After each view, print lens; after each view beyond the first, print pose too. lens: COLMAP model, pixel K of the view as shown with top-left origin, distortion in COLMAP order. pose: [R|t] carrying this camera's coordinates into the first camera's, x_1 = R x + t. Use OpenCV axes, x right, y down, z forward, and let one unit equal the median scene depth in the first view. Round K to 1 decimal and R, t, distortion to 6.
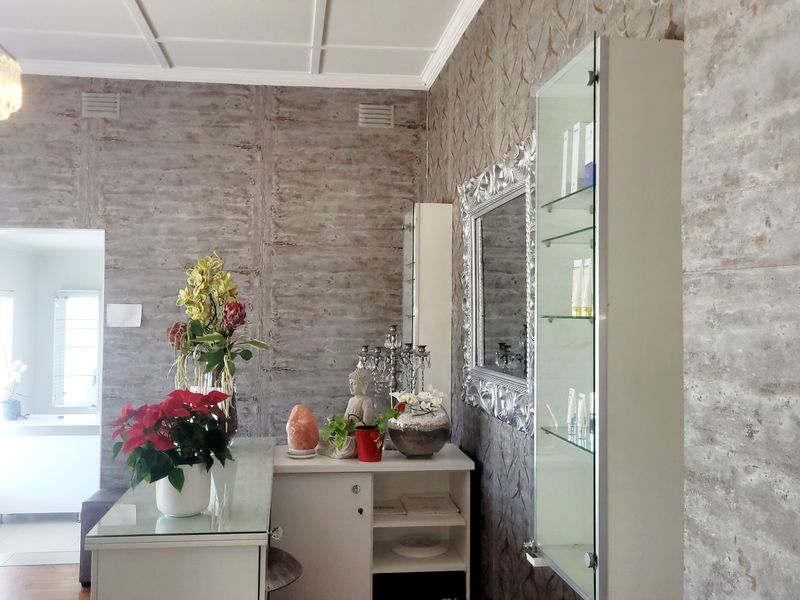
lens RADIAL K [[809.9, 0, 386.7], [0, 809.9, 286.0], [0, 0, 1]] dist [0.045652, -0.020024]
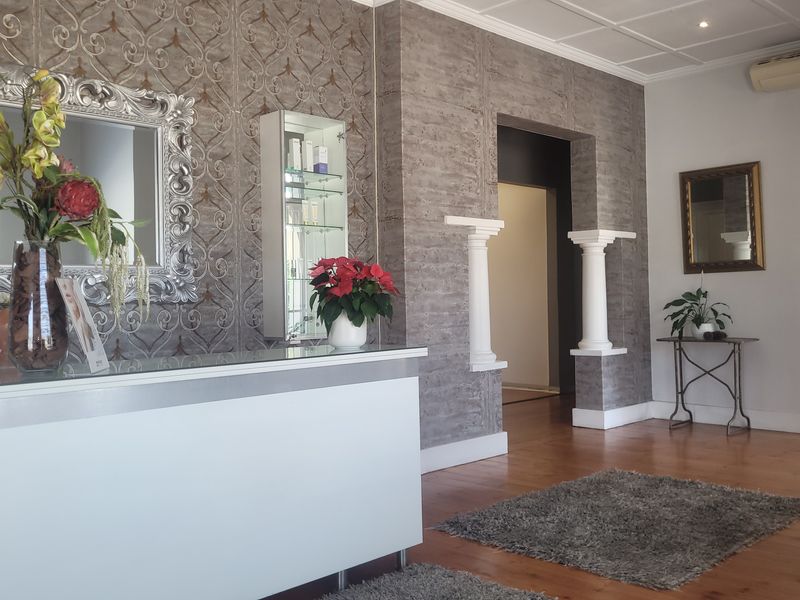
lens RADIAL K [[810.5, 0, 399.3], [0, 810.5, 296.6], [0, 0, 1]] dist [0.045879, -0.018733]
pose [[-0.627715, 0.018609, 0.778220, -0.904226], [-0.003972, 0.999625, -0.027107, 0.159027], [-0.778433, -0.020107, -0.627406, 1.194747]]
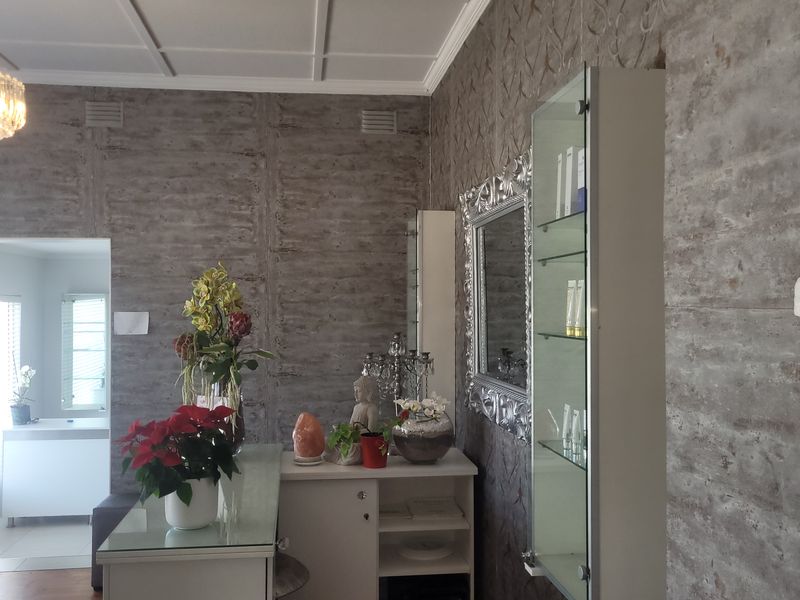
lens RADIAL K [[810.5, 0, 399.3], [0, 810.5, 296.6], [0, 0, 1]] dist [0.045879, -0.018733]
pose [[0.999936, -0.009778, 0.005767, 0.005783], [0.009658, 0.999743, 0.020511, -0.018955], [-0.005966, -0.020453, 0.999773, -0.015316]]
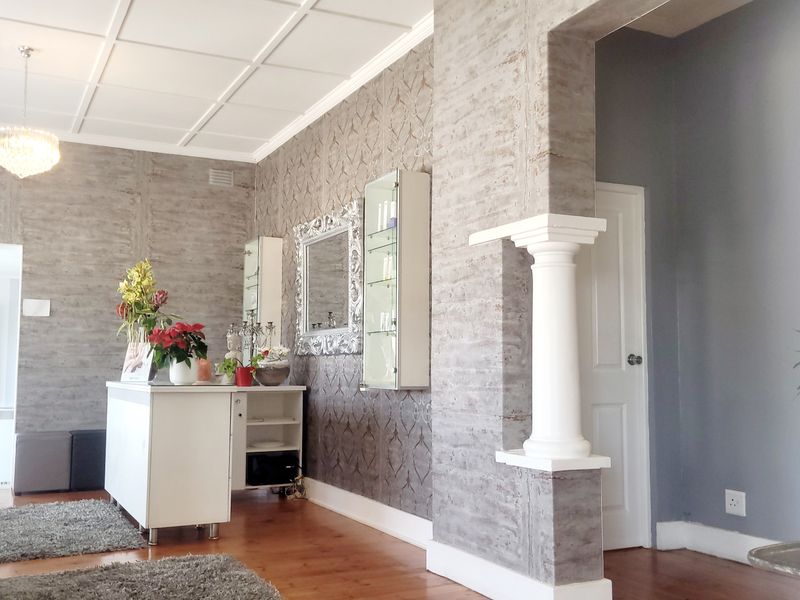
lens RADIAL K [[810.5, 0, 399.3], [0, 810.5, 296.6], [0, 0, 1]] dist [0.045879, -0.018733]
pose [[0.938221, 0.025740, 0.345079, -0.295890], [-0.007989, 0.998575, -0.052764, 0.112384], [-0.345945, 0.046747, 0.937089, -0.671422]]
